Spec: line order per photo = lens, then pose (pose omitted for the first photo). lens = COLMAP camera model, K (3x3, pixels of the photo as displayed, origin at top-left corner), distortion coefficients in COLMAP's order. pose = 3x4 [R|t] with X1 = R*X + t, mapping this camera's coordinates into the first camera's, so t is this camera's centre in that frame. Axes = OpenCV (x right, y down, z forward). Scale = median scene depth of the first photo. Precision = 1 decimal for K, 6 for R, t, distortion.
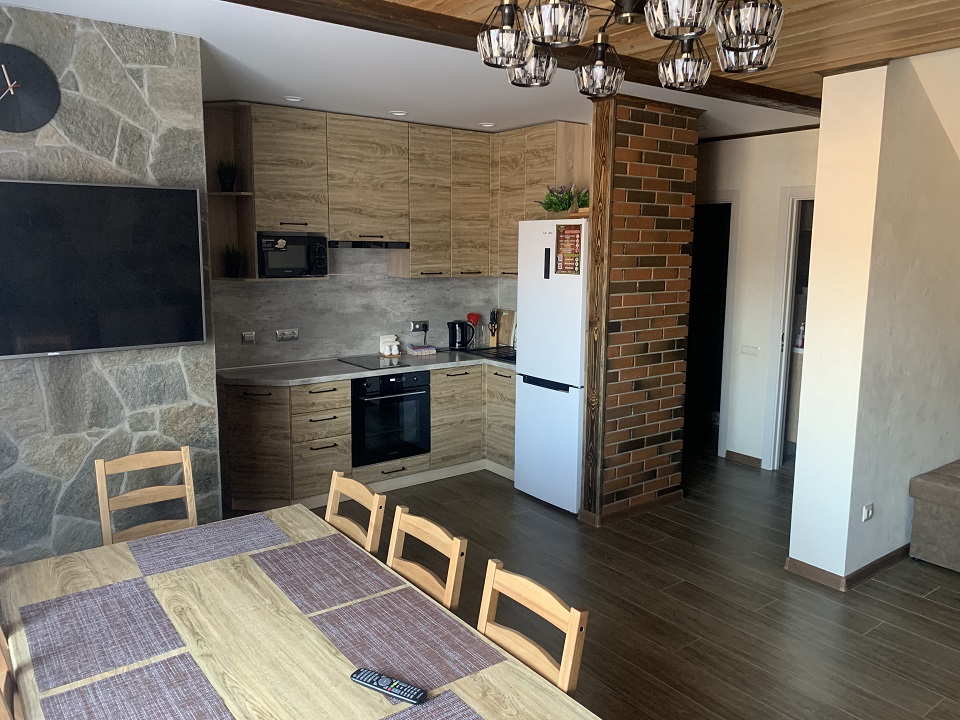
lens RADIAL K [[724.4, 0, 486.0], [0, 724.4, 359.3], [0, 0, 1]] dist [0.034210, -0.036732]
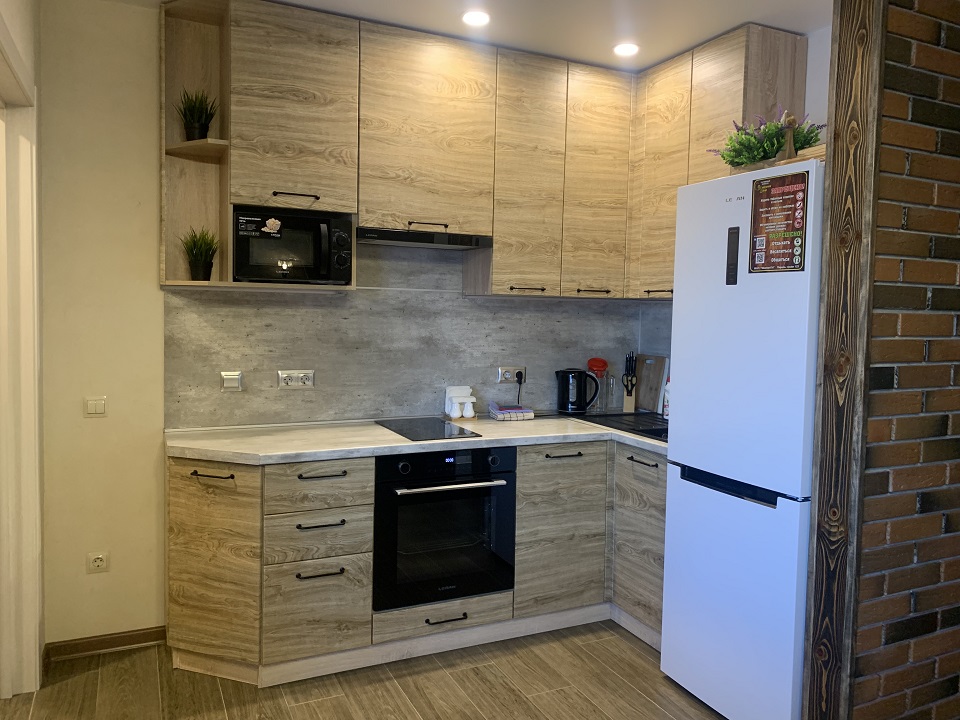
lens RADIAL K [[724.4, 0, 486.1], [0, 724.4, 347.0], [0, 0, 1]] dist [0.034210, -0.036732]
pose [[0.979624, 0.022459, -0.199583, 0.015580], [-0.044247, 0.993446, -0.105388, -0.002668], [0.195908, 0.112071, 0.974197, 0.446315]]
